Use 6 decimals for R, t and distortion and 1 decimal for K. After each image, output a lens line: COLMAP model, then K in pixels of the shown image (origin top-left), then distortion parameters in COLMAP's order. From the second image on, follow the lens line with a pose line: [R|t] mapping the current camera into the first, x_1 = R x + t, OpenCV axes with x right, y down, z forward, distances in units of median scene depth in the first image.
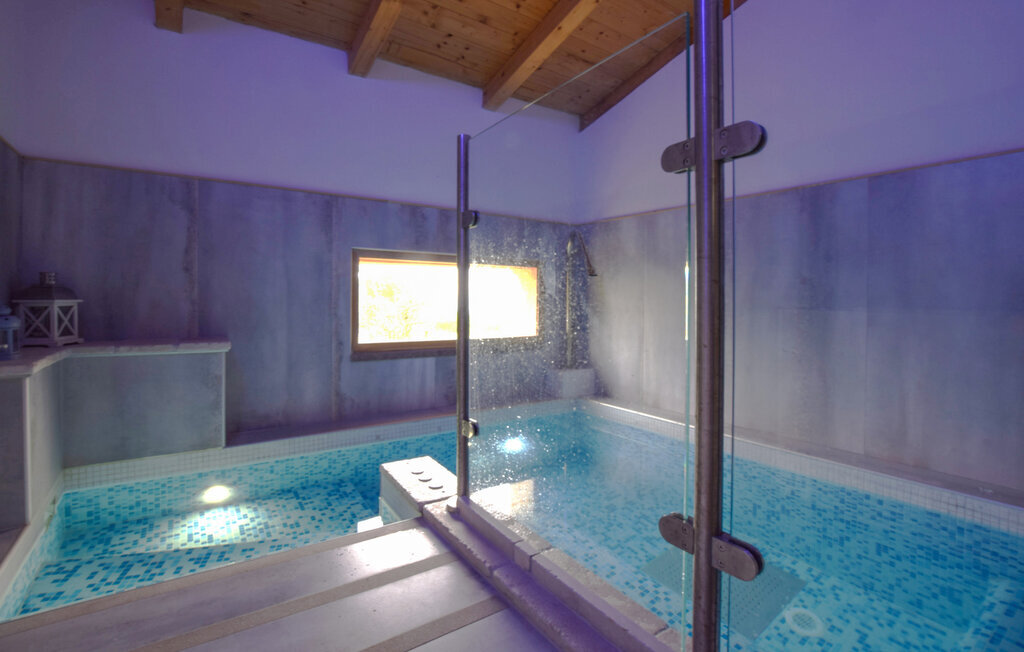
lens RADIAL K [[470.1, 0, 501.3], [0, 470.1, 297.8], [0, 0, 1]] dist [-0.005123, -0.000017]
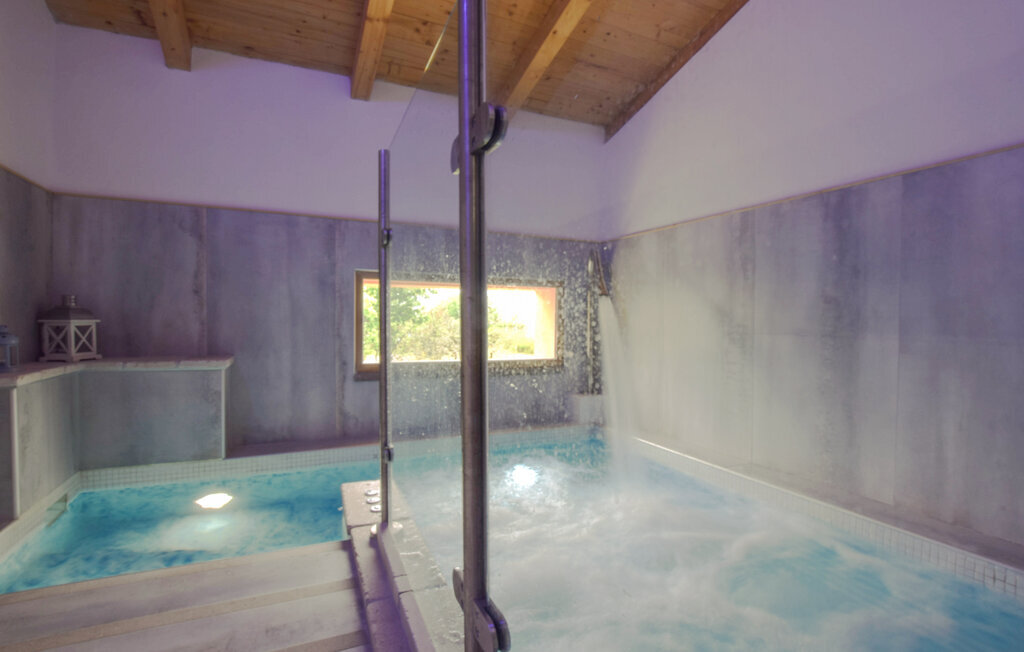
lens RADIAL K [[470.1, 0, 512.8], [0, 470.1, 326.0], [0, 0, 1]] dist [-0.005123, -0.000017]
pose [[0.986324, 0.004262, -0.164765, 0.221426], [-0.002037, 0.999904, 0.013670, 0.001018], [0.164808, -0.013147, 0.986238, 0.057365]]
